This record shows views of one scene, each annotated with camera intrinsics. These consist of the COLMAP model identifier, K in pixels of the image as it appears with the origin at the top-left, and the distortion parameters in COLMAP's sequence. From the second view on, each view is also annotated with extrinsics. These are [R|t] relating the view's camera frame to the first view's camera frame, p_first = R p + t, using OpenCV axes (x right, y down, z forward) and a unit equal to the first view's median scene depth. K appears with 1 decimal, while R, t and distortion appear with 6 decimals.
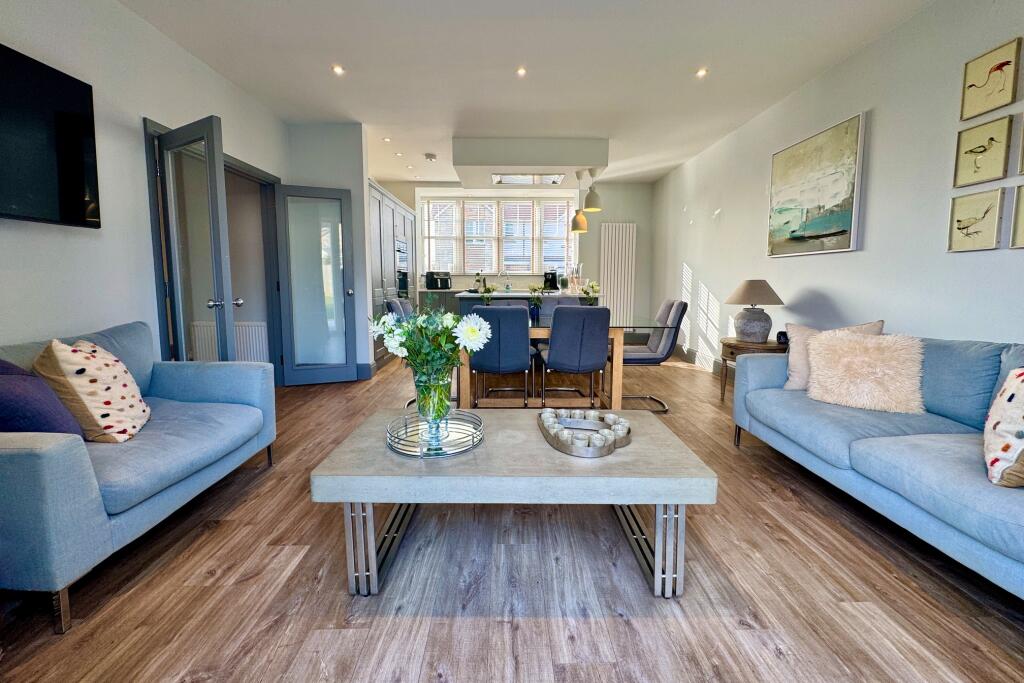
lens RADIAL K [[412.1, 0, 514.4], [0, 412.1, 340.3], [0, 0, 1]] dist [-0.003472, -0.000217]
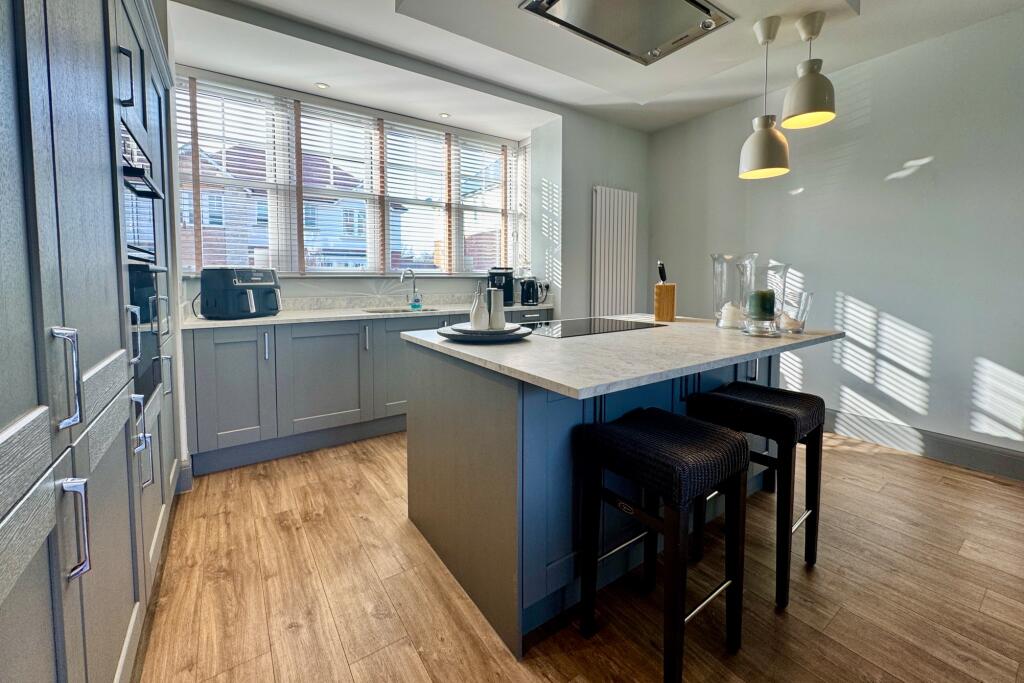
lens RADIAL K [[412.1, 0, 508.0], [0, 412.1, 307.9], [0, 0, 1]] dist [-0.003472, -0.000217]
pose [[0.833055, -0.041008, 0.551668, -0.388216], [0.080733, 0.995584, -0.047905, -0.195023], [-0.547268, 0.084445, 0.832687, 1.167689]]
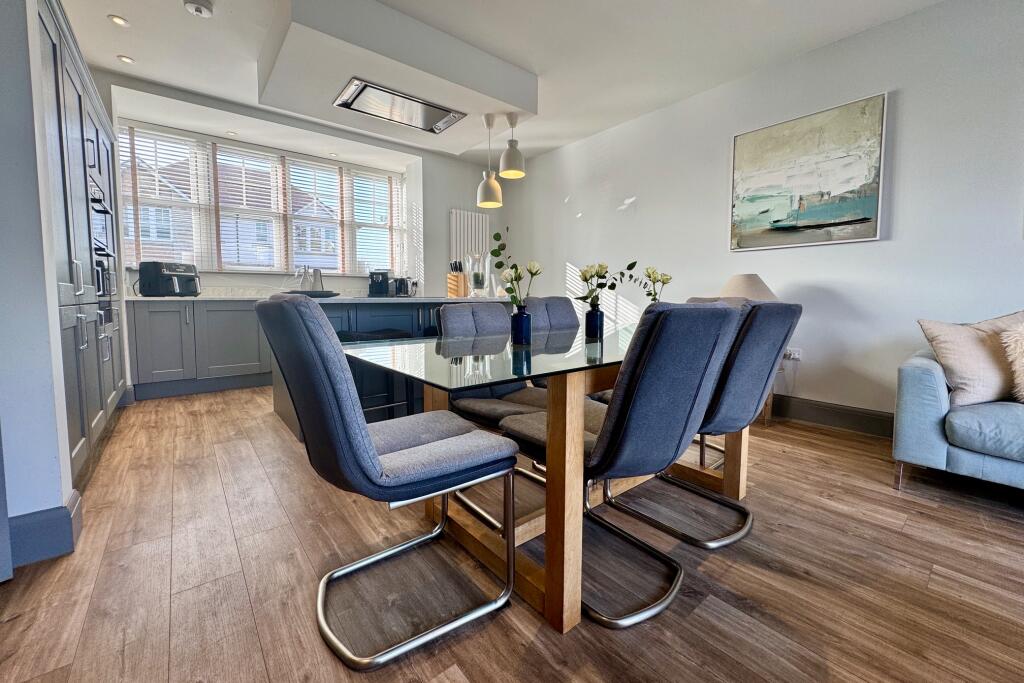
lens RADIAL K [[412.1, 0, 512.6], [0, 412.1, 332.6], [0, 0, 1]] dist [-0.003472, -0.000217]
pose [[0.786128, -0.053193, 0.615770, -0.342450], [0.089902, 0.995535, -0.028775, -0.048819], [-0.611490, 0.077979, 0.787400, 0.666960]]
